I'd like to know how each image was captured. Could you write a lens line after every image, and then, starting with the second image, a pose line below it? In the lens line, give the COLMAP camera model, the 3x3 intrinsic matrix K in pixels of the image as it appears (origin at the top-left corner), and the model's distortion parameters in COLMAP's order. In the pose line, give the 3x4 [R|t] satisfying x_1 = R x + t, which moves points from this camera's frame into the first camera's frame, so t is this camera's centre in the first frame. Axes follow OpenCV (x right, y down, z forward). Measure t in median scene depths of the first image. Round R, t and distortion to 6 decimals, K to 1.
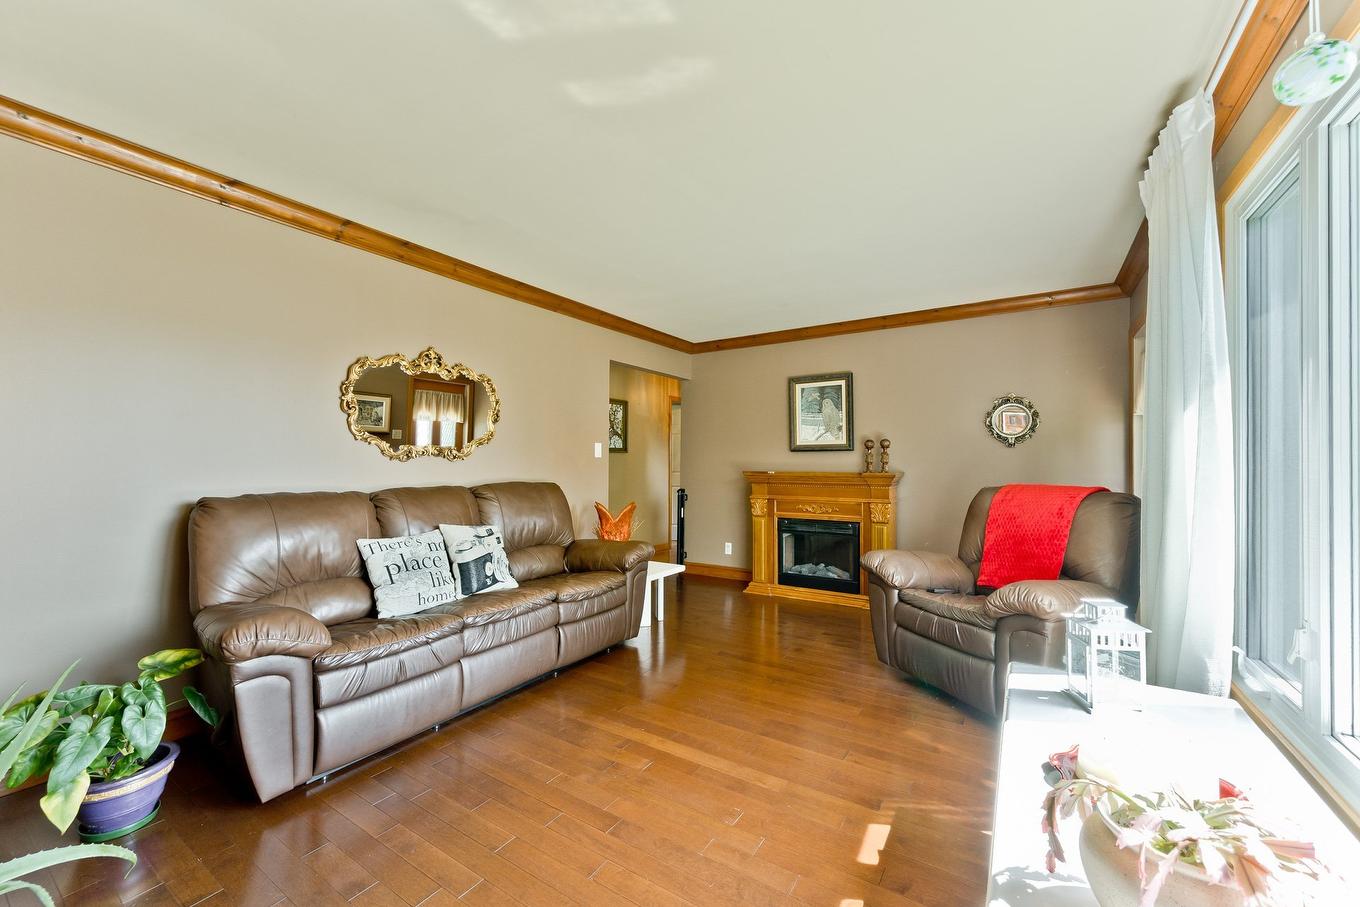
lens RADIAL K [[539.8, 0, 684.2], [0, 539.8, 455.6], [0, 0, 1]] dist [-0.001178, -0.000040]
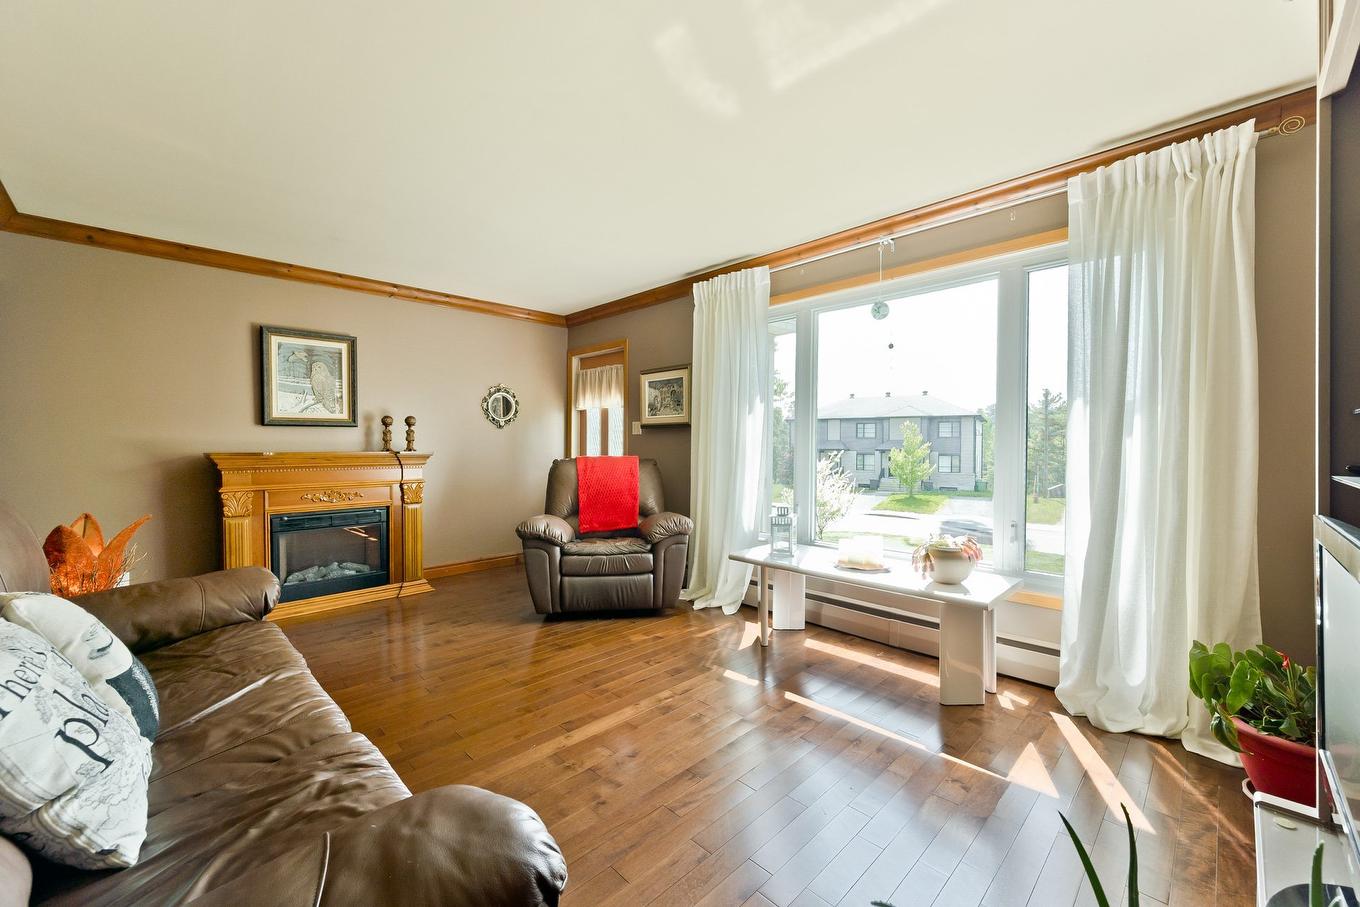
lens RADIAL K [[539.8, 0, 684.2], [0, 539.8, 455.5], [0, 0, 1]] dist [-0.001178, -0.000040]
pose [[0.217953, -0.018596, 0.975782, -0.424737], [-0.009474, 0.999731, 0.021169, 0.013164], [-0.975913, -0.013858, 0.217718, 0.291756]]
